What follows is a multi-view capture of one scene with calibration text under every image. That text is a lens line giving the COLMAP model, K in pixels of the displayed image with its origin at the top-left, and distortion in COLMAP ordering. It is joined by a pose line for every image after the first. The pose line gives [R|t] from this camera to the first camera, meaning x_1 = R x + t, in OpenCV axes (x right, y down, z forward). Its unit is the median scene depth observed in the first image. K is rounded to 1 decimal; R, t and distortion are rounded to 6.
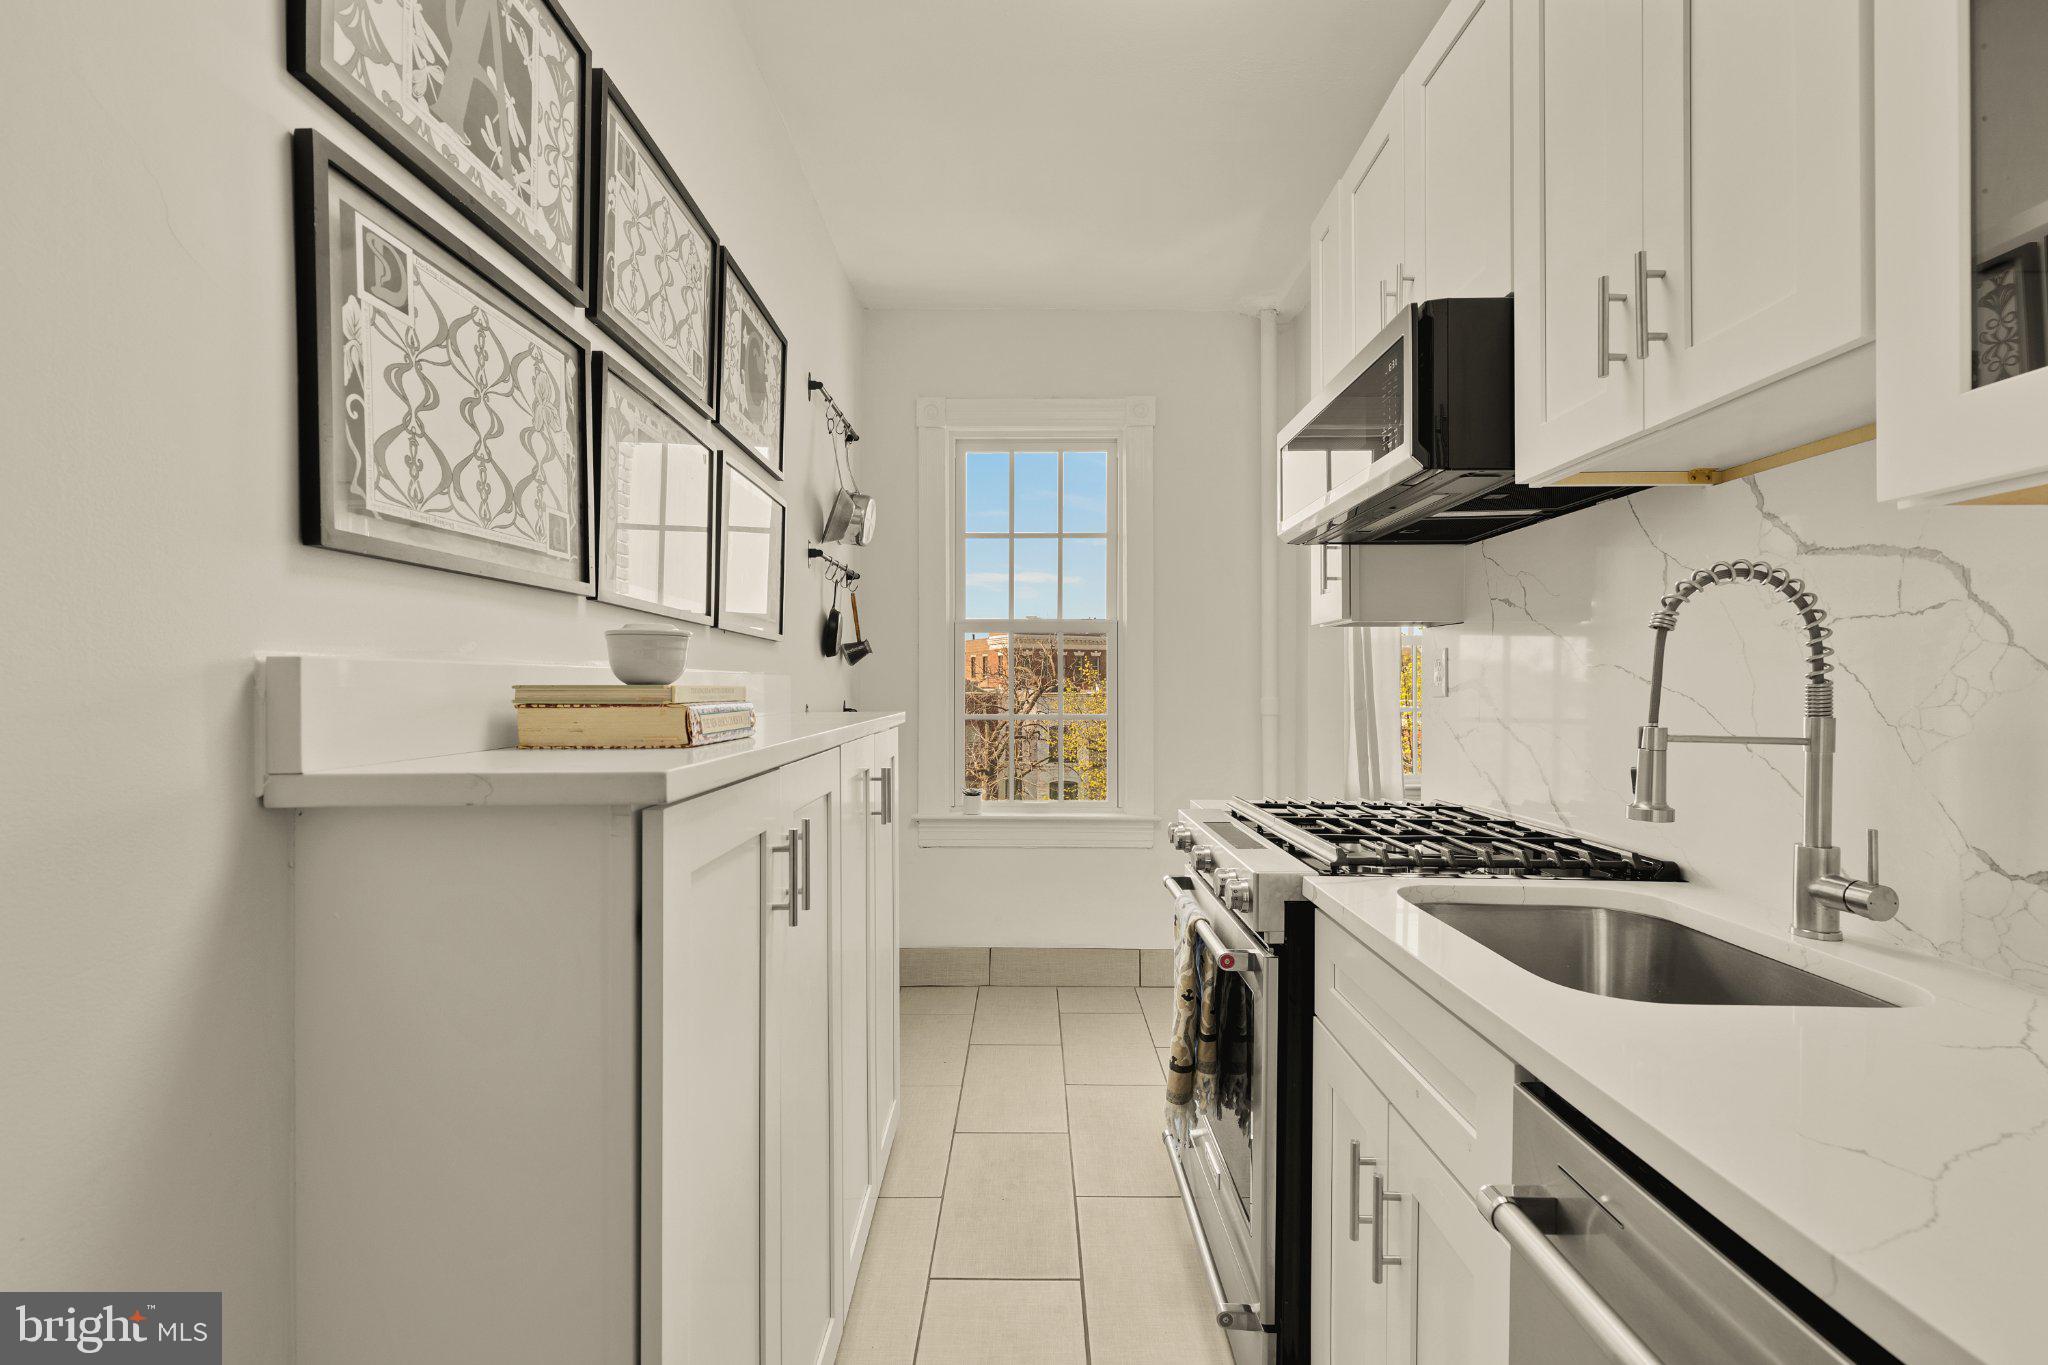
lens RADIAL K [[923.8, 0, 1025.9], [0, 923.8, 678.1], [0, 0, 1]] dist [0.003164, -0.001300]
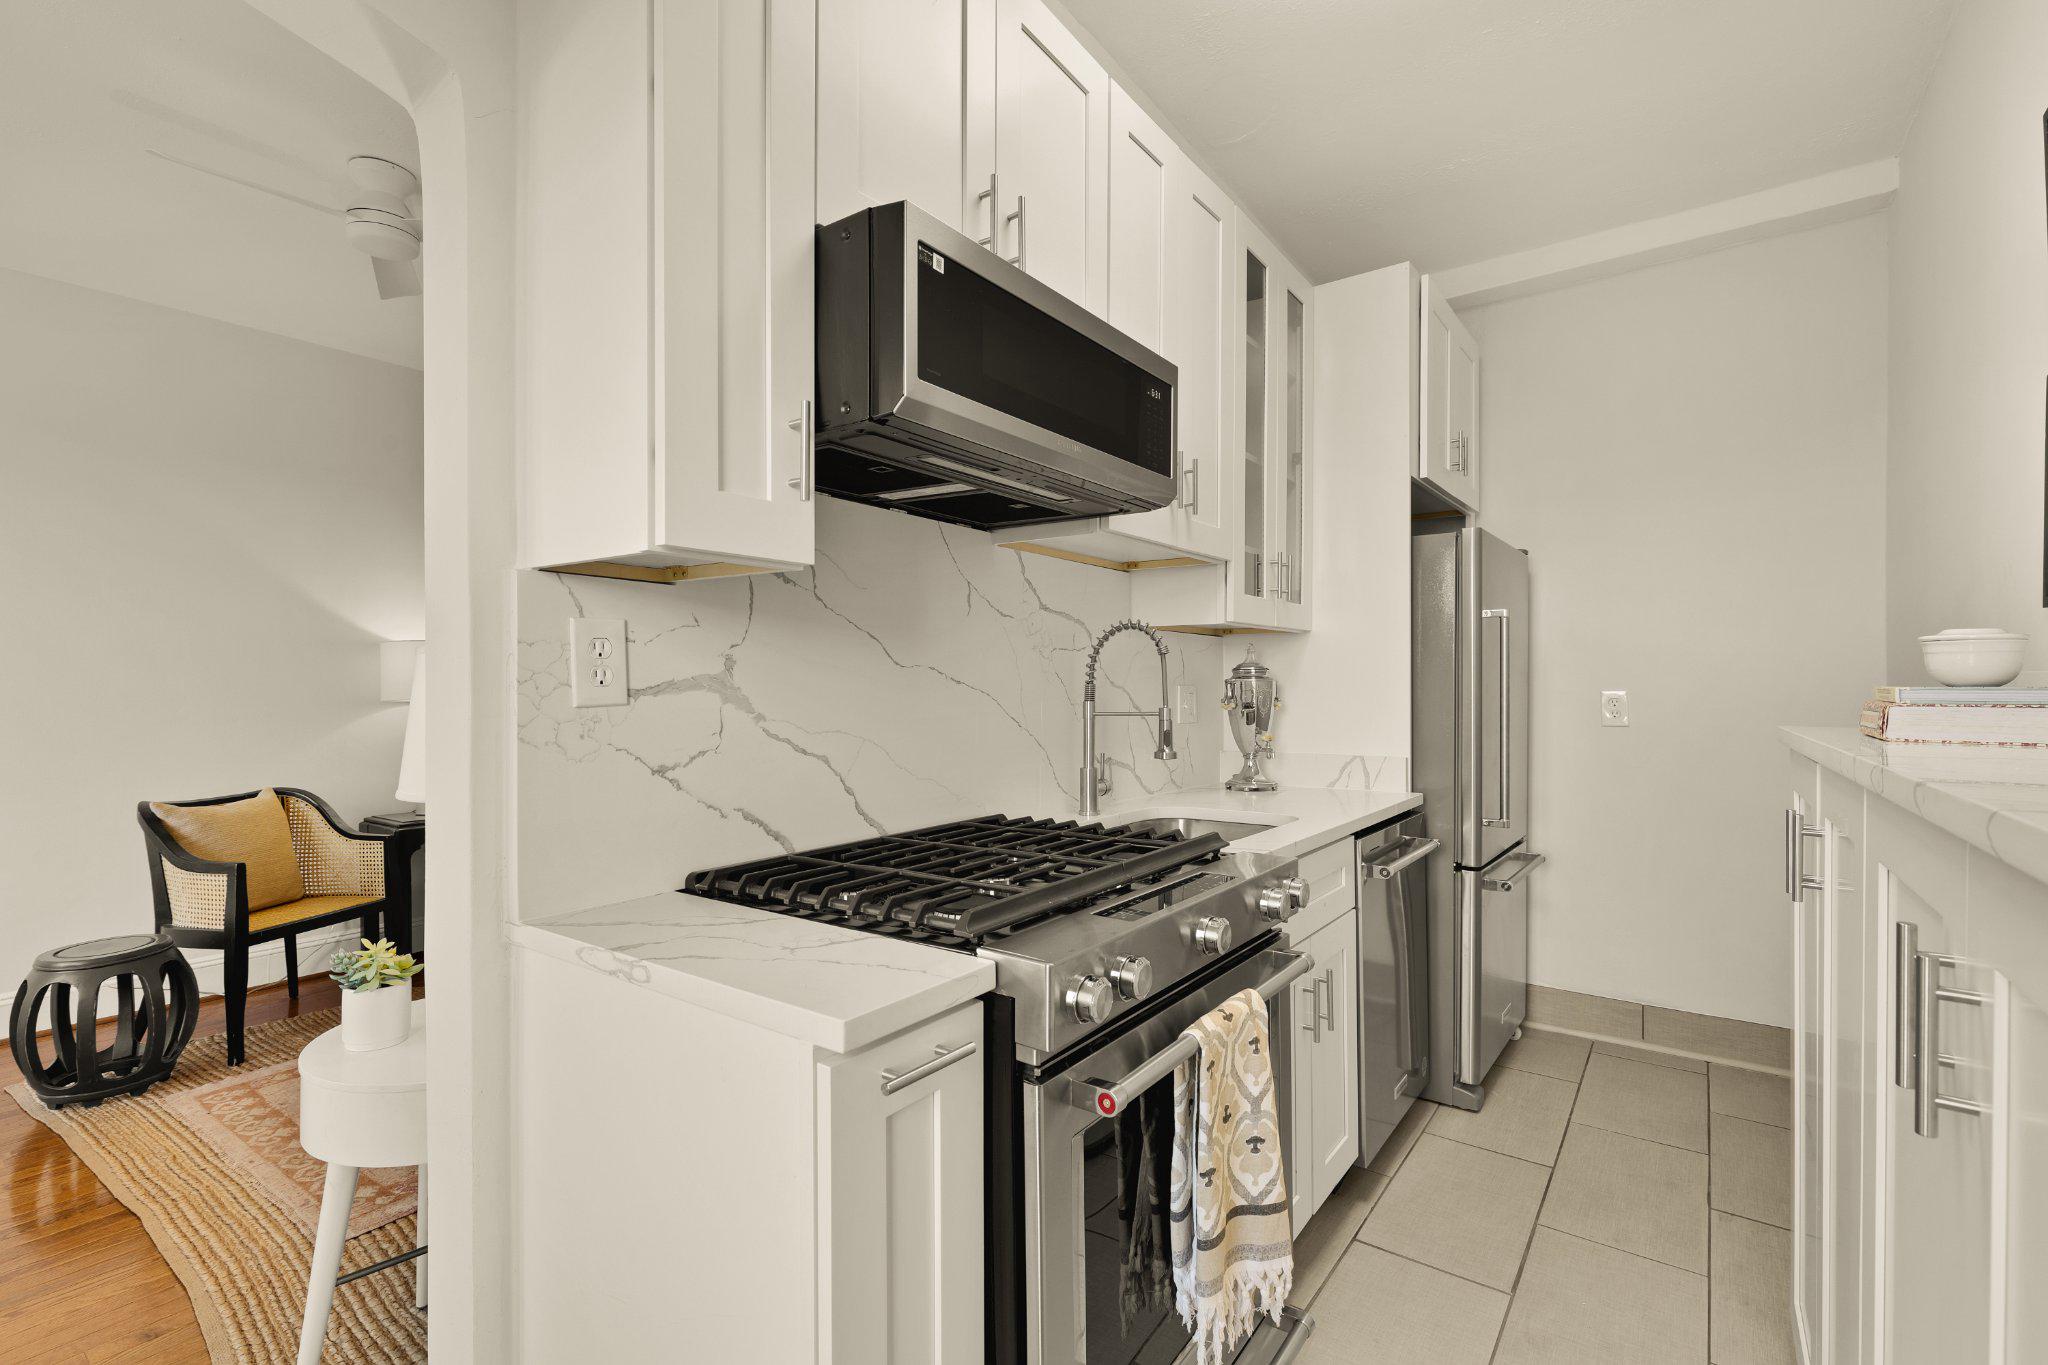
lens RADIAL K [[923.8, 0, 1023.3], [0, 923.8, 684.1], [0, 0, 1]] dist [0.003164, -0.001300]
pose [[-0.829410, -0.008582, 0.558575, -0.063270], [-0.008548, 0.999960, 0.002671, -0.001057], [-0.558575, -0.002560, -0.829450, 1.840832]]
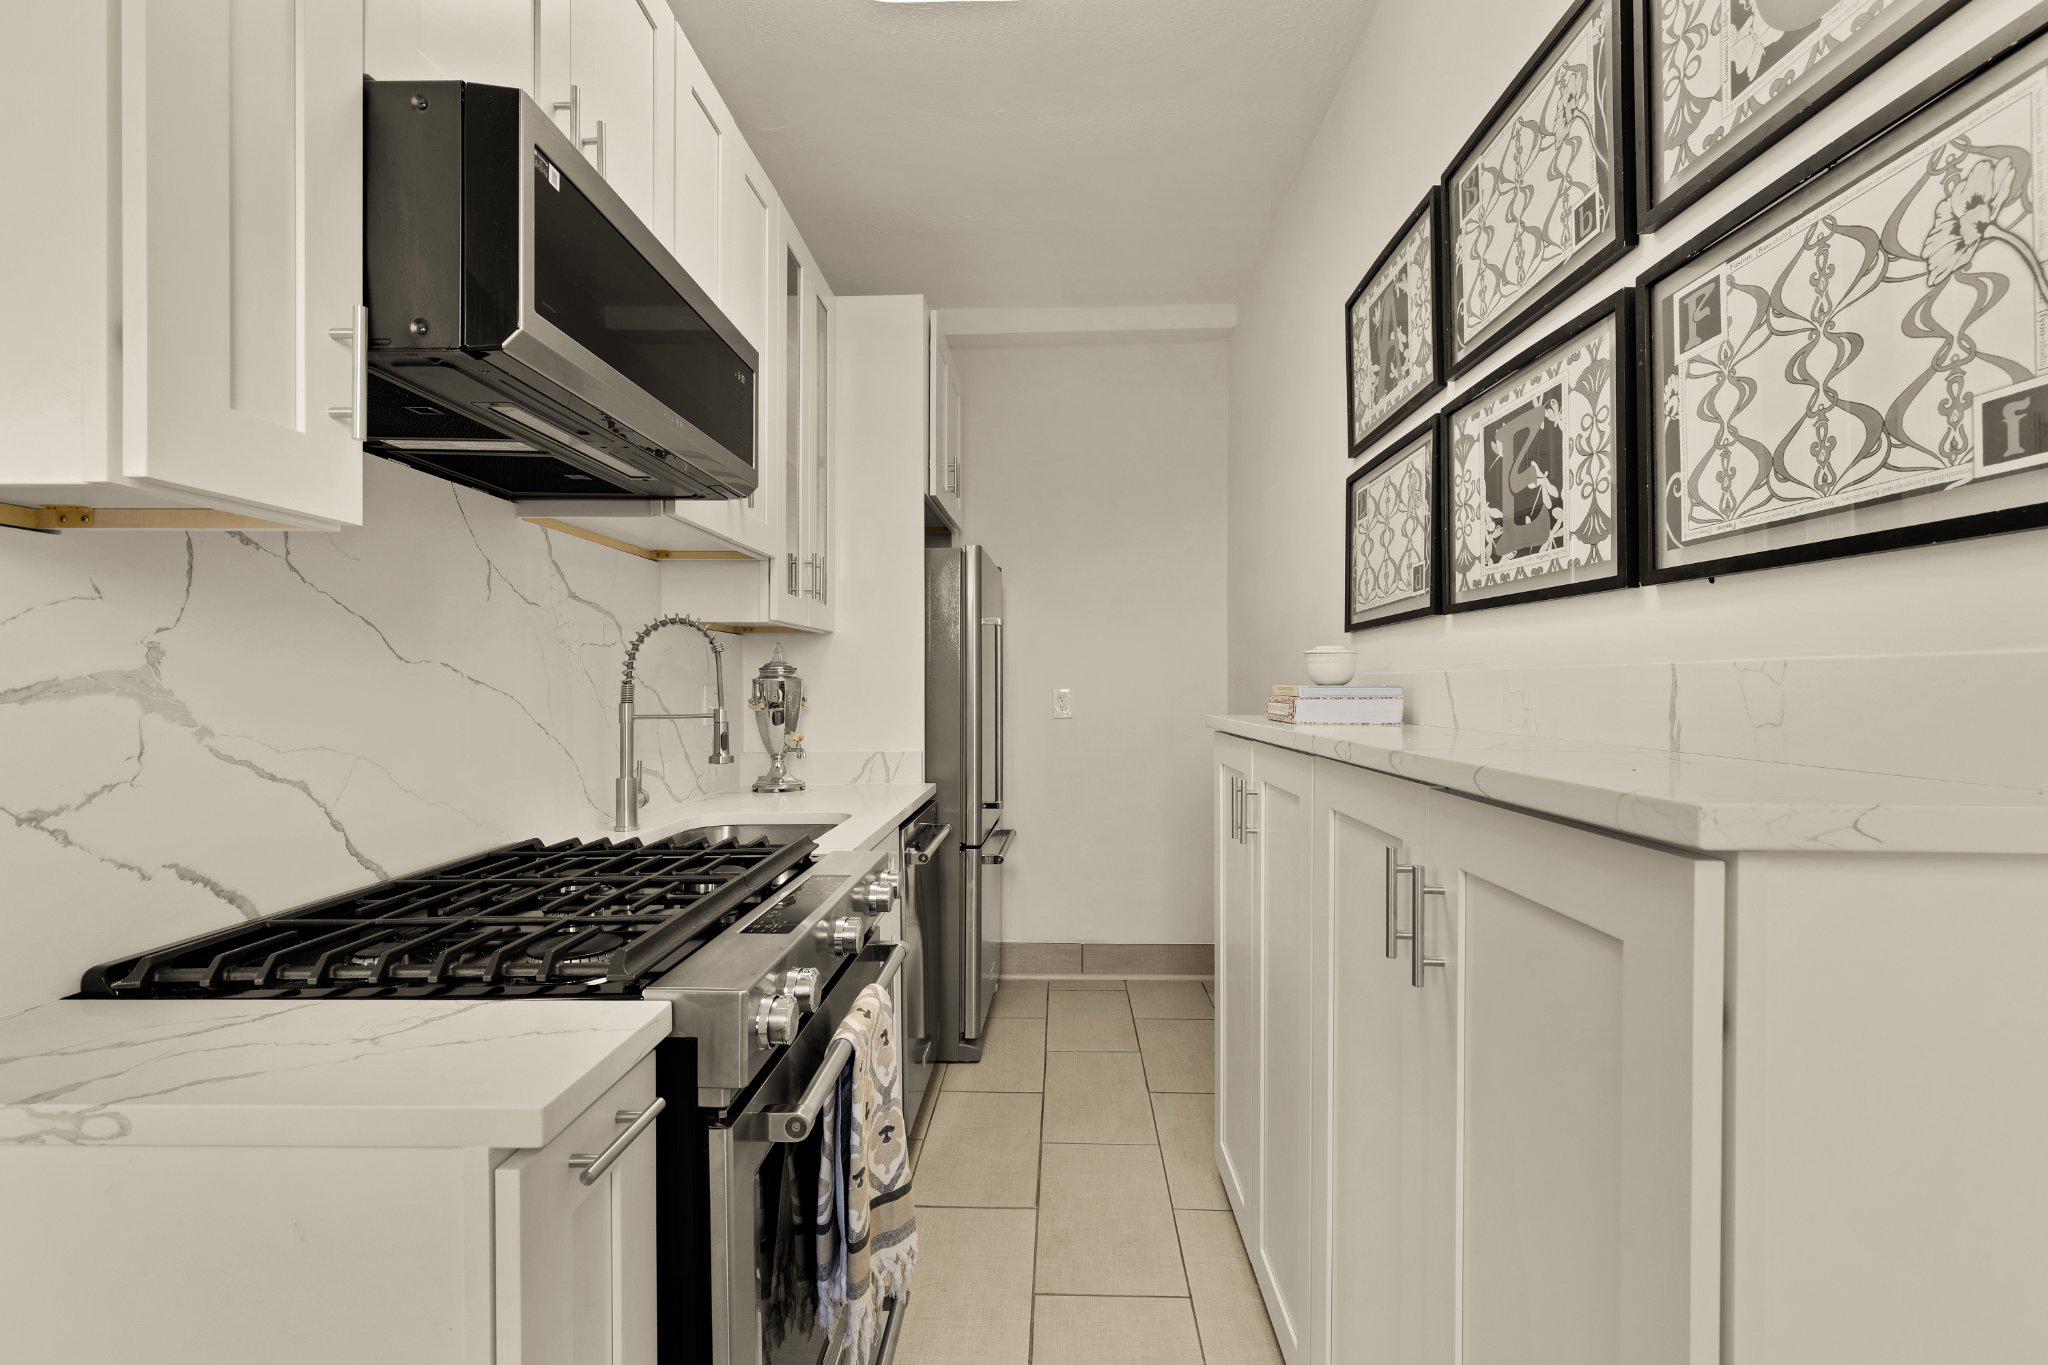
lens RADIAL K [[923.8, 0, 1036.4], [0, 923.8, 684.4], [0, 0, 1]] dist [0.003164, -0.001300]
pose [[-0.999861, -0.007512, -0.014908, 0.088865], [-0.007495, 0.999971, -0.001182, -0.000266], [0.014916, -0.001070, -0.999888, 1.883119]]
